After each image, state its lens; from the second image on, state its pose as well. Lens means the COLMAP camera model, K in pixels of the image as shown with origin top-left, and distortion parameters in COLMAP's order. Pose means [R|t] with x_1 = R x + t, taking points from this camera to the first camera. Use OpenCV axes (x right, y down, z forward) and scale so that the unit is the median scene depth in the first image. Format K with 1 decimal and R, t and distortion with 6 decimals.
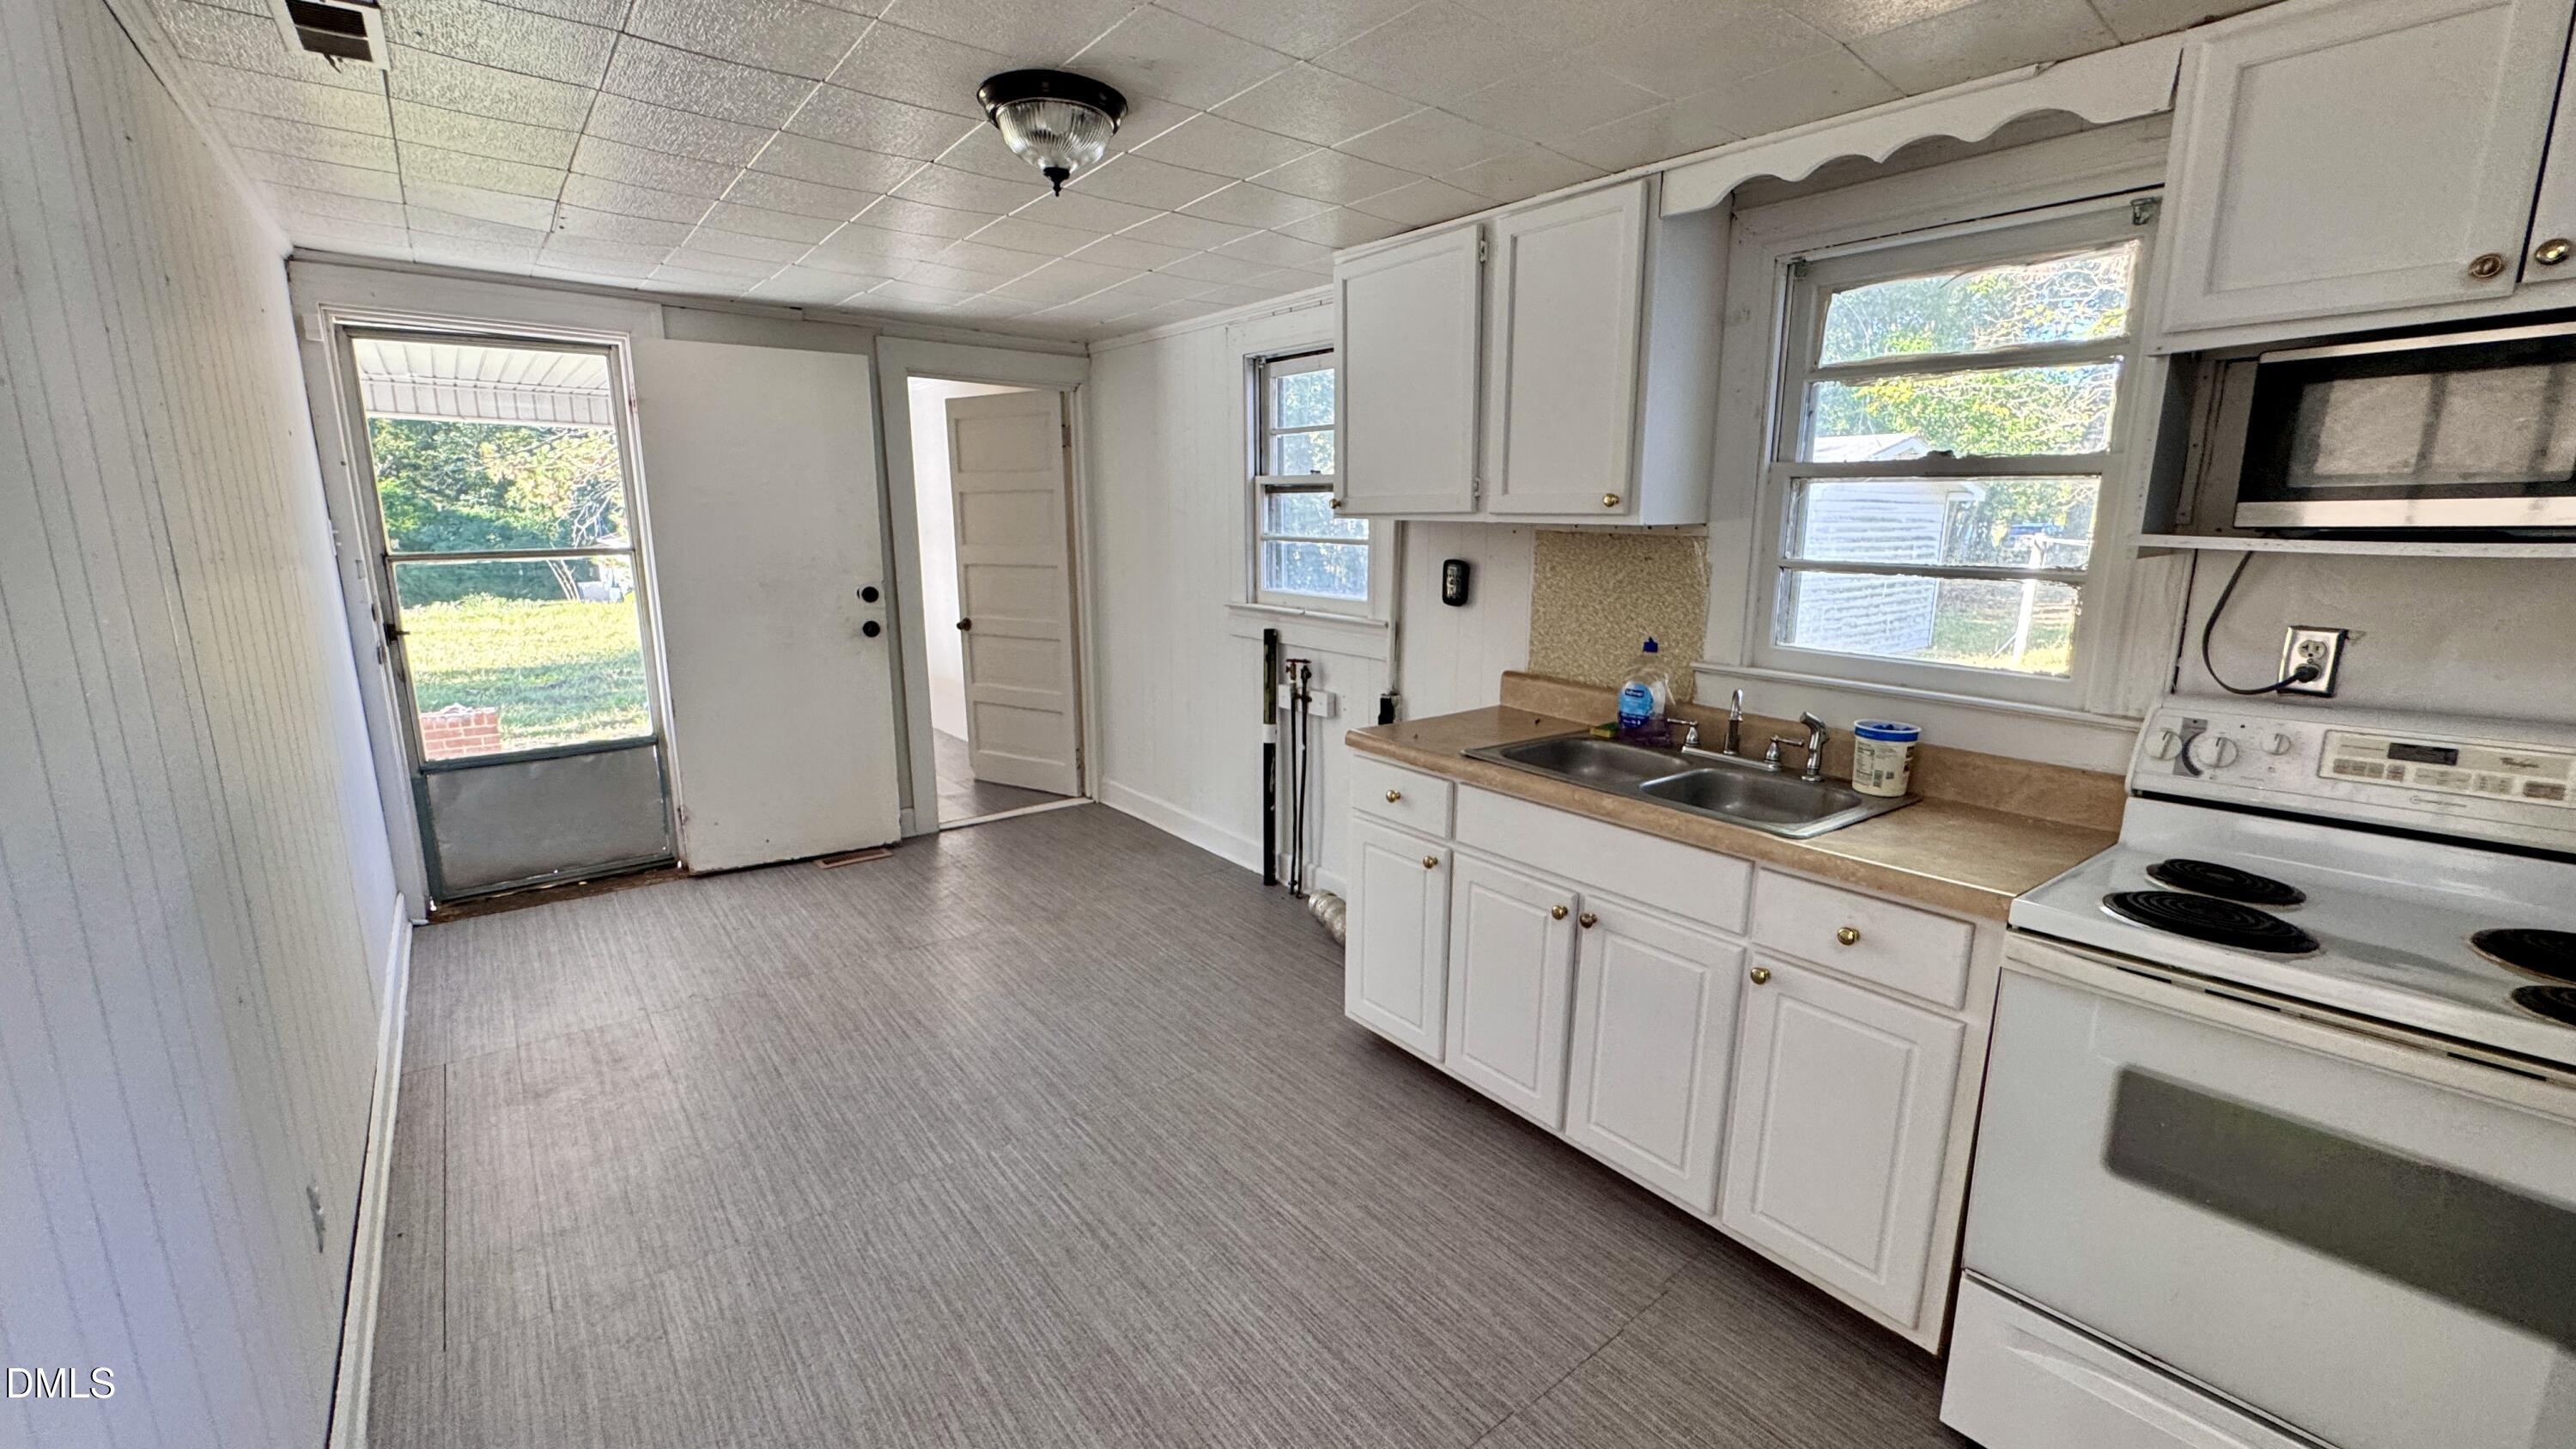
lens RADIAL K [[1036.7, 0, 1295.3], [0, 1036.7, 720.4], [0, 0, 1]] dist [-0.000344, -0.000006]
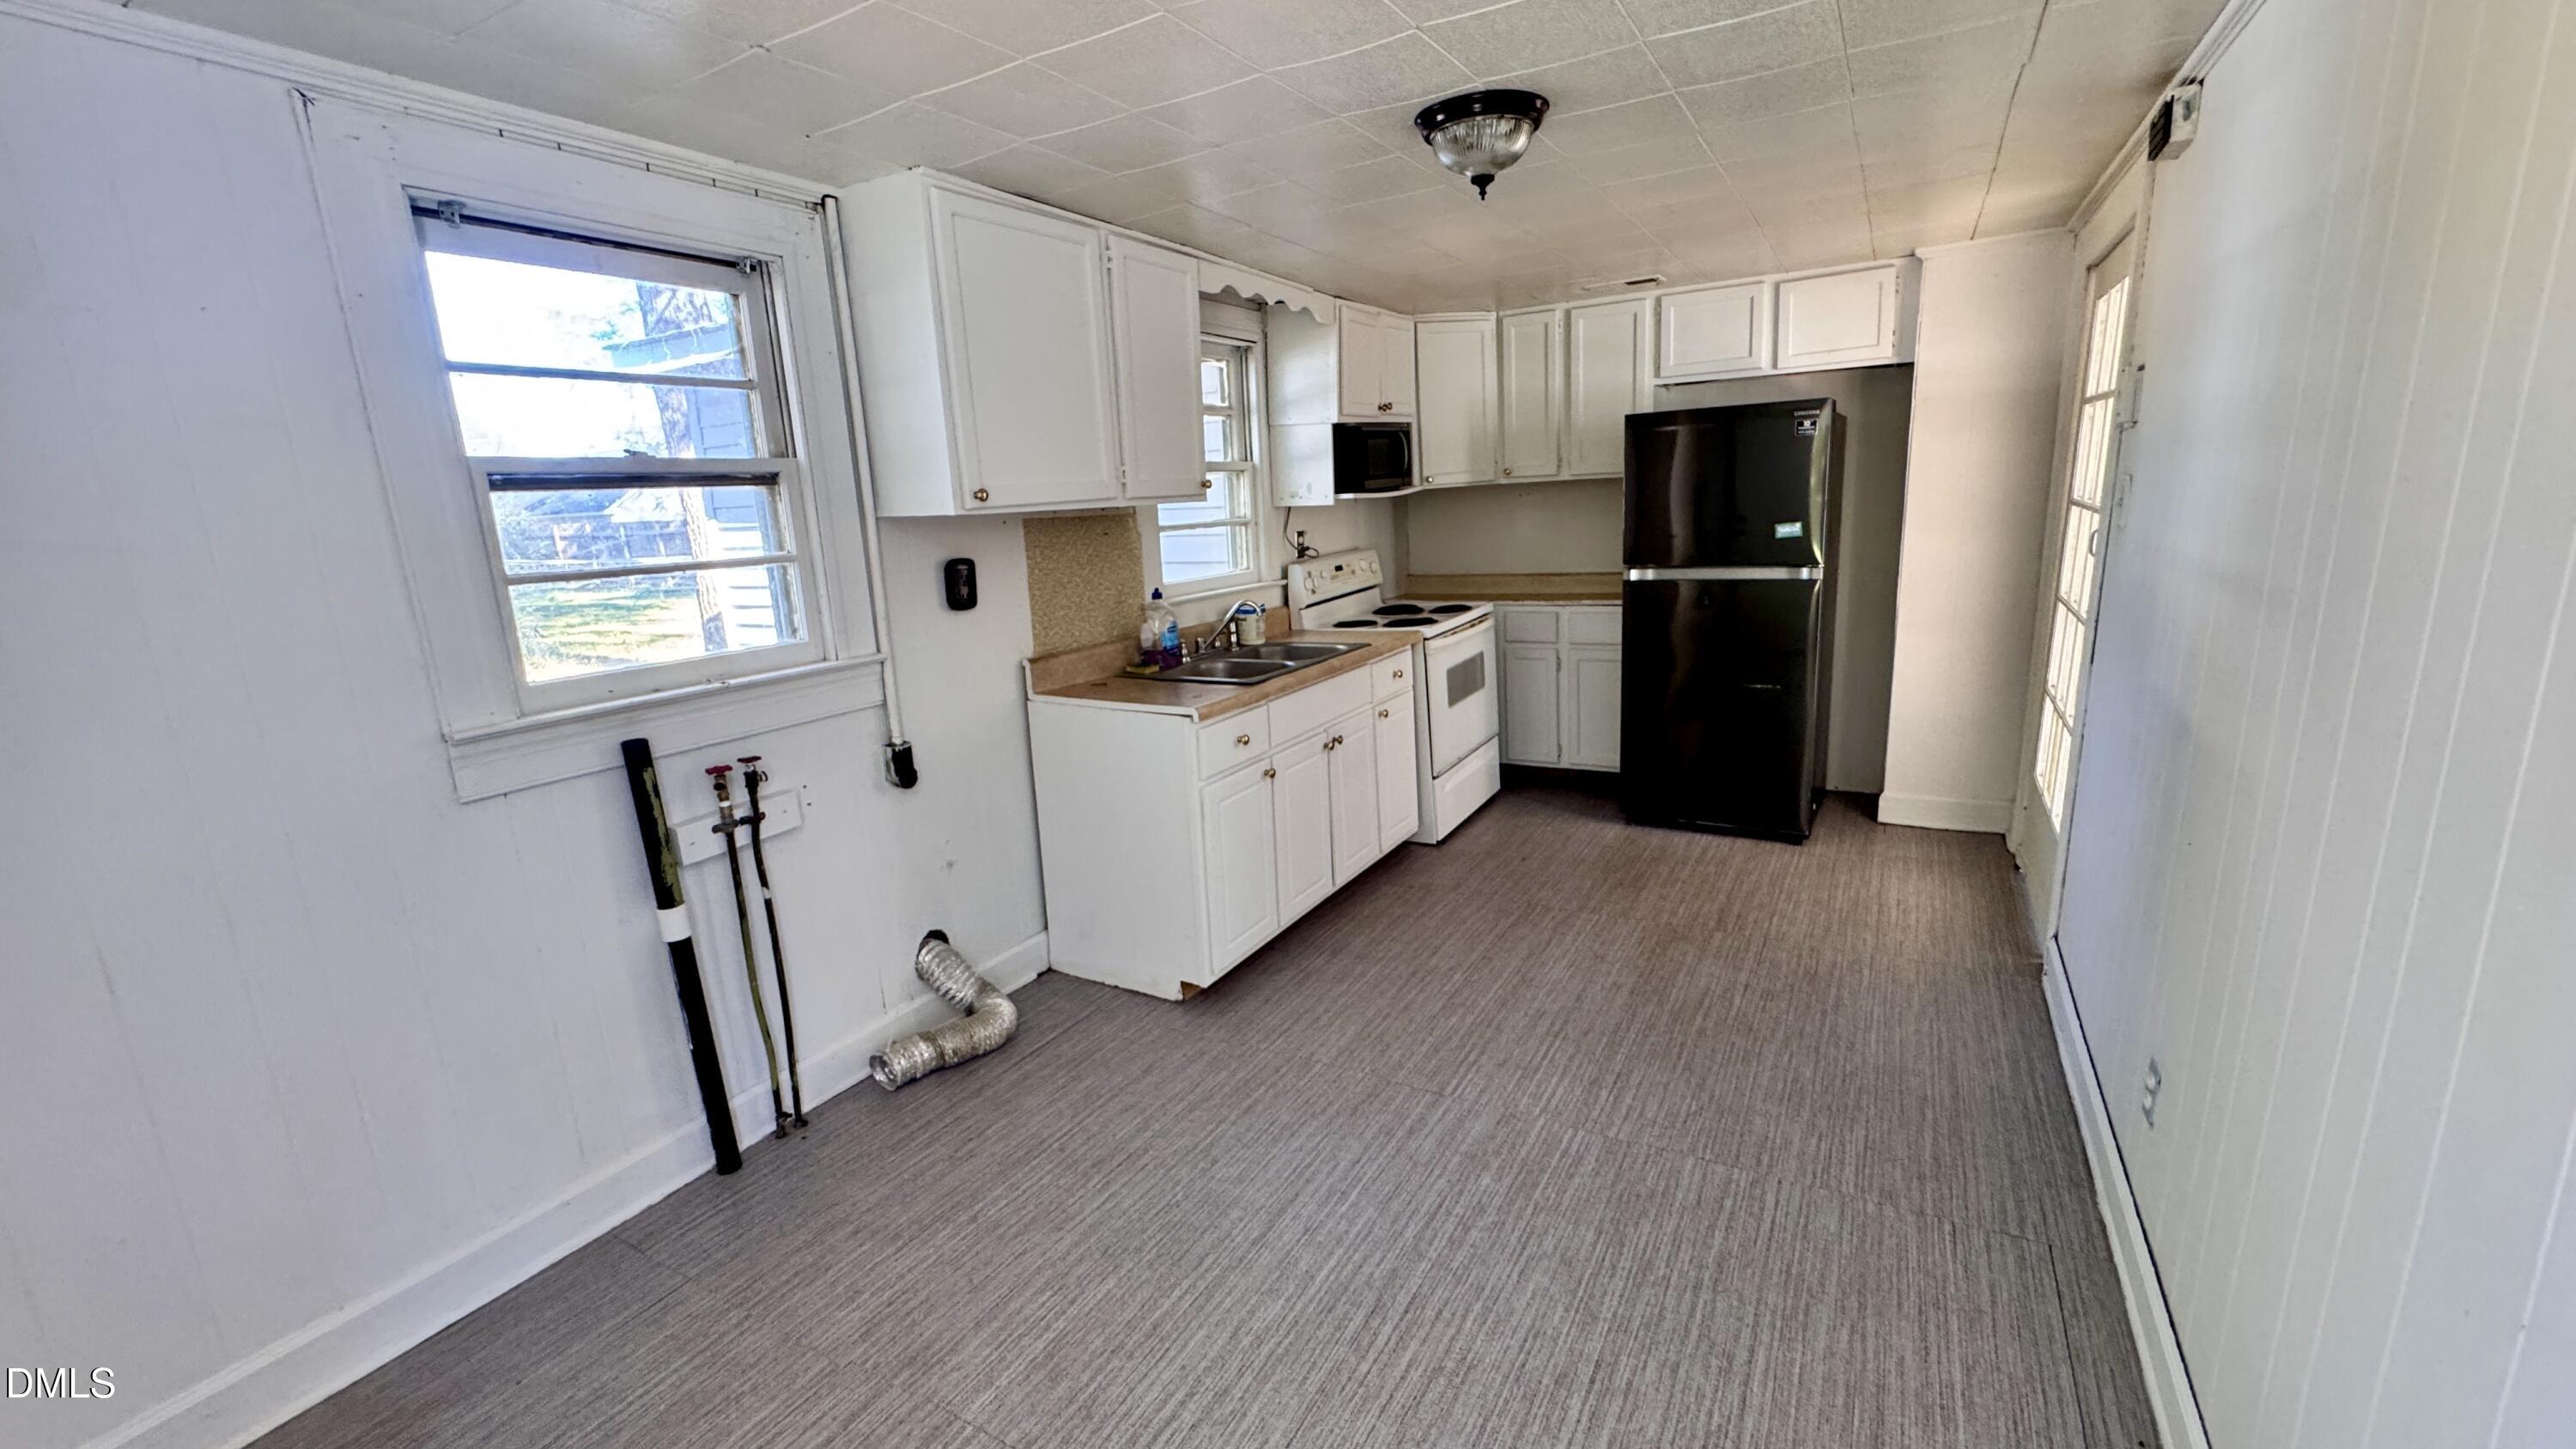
lens RADIAL K [[1036.7, 0, 1295.3], [0, 1036.7, 720.4], [0, 0, 1]] dist [-0.000344, -0.000006]
pose [[-0.367383, -0.193361, 0.909748, -0.828045], [0.225385, 0.930486, 0.288786, -0.227619], [-0.902348, 0.311138, -0.298264, 1.093769]]
